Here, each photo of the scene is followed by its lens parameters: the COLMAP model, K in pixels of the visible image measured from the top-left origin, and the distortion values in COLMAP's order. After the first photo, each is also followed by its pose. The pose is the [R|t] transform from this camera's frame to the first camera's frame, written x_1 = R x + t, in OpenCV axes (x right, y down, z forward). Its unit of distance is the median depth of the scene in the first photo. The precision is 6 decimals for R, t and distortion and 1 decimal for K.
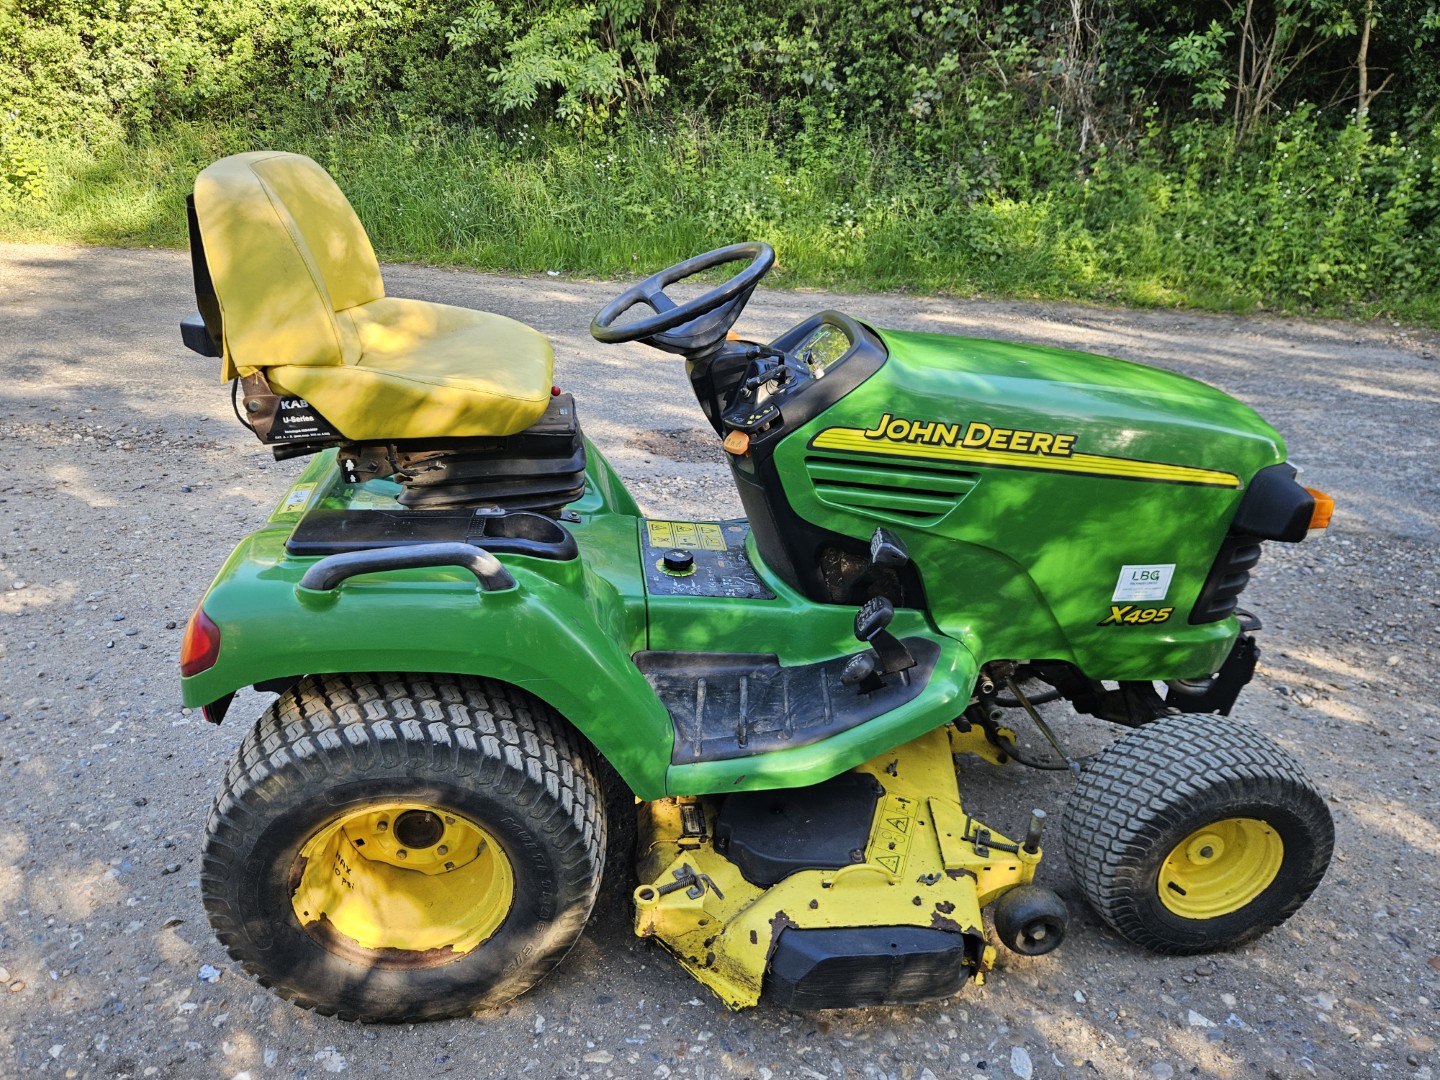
lens RADIAL K [[962.9, 0, 698.2], [0, 962.9, 551.6], [0, 0, 1]] dist [0.061894, -0.048174]
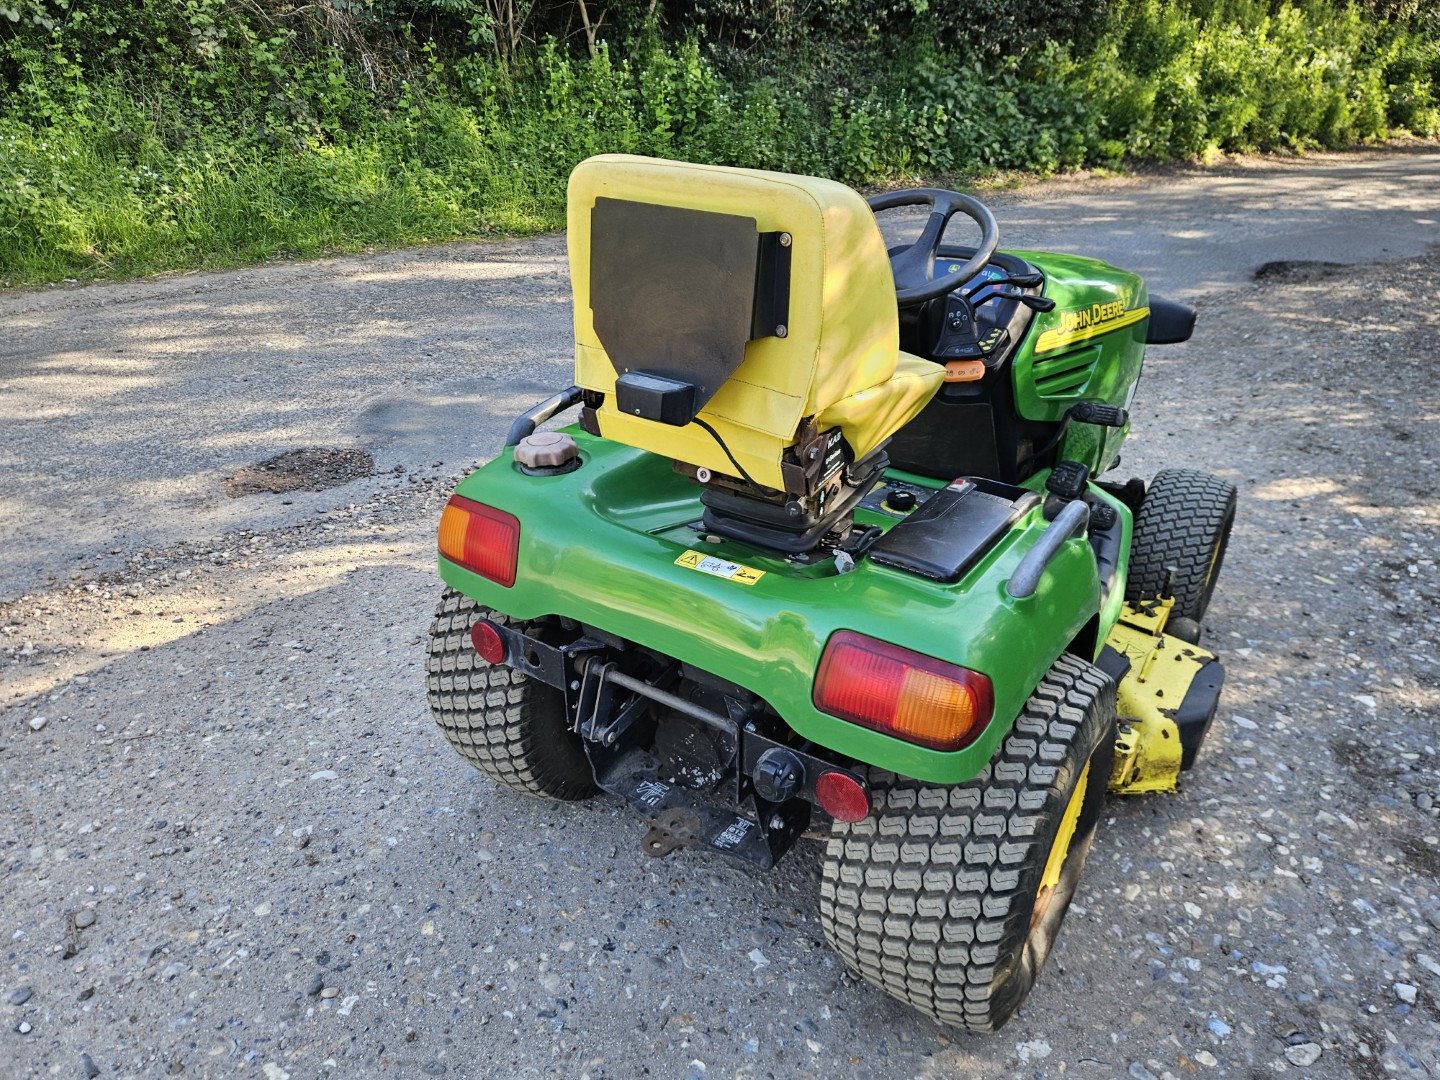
lens RADIAL K [[968.9, 0, 737.7], [0, 968.9, 553.4], [0, 0, 1]] dist [0.058295, -0.044426]
pose [[0.658125, -0.372355, 0.654388, -0.208032], [0.335001, 0.923191, 0.188394, -0.048222], [-0.674274, 0.095234, 0.732315, 0.083667]]
